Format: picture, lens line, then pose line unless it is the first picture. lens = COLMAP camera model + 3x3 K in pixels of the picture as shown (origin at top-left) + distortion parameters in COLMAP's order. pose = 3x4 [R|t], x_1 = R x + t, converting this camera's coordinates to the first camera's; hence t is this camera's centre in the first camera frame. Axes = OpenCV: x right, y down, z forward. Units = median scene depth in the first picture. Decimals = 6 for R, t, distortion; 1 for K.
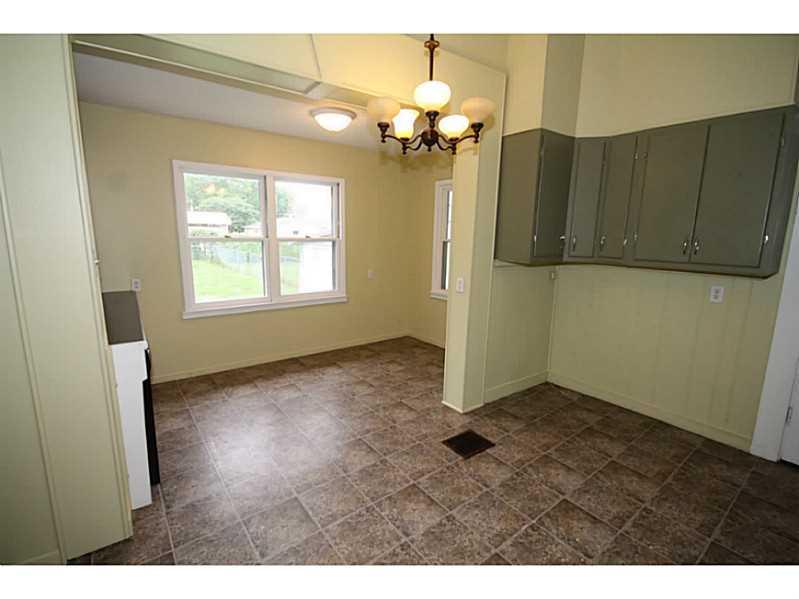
lens RADIAL K [[376.5, 0, 399.5], [0, 376.5, 299.5], [0, 0, 1]] dist [-0.001695, 0.001424]
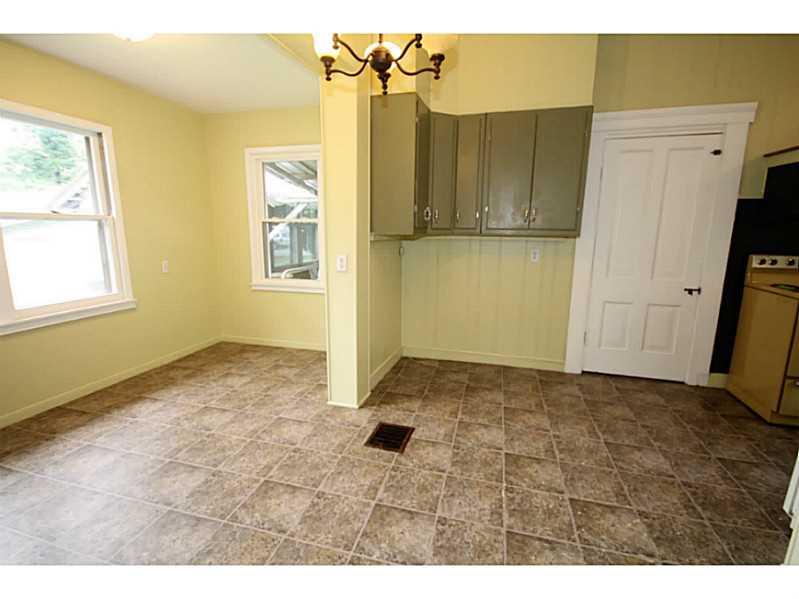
lens RADIAL K [[376.5, 0, 399.5], [0, 376.5, 299.5], [0, 0, 1]] dist [-0.001695, 0.001424]
pose [[0.793945, -0.119806, 0.596069, -0.256630], [0.111181, 0.992471, 0.051389, 0.014564], [-0.597738, 0.025472, 0.801287, 0.230211]]
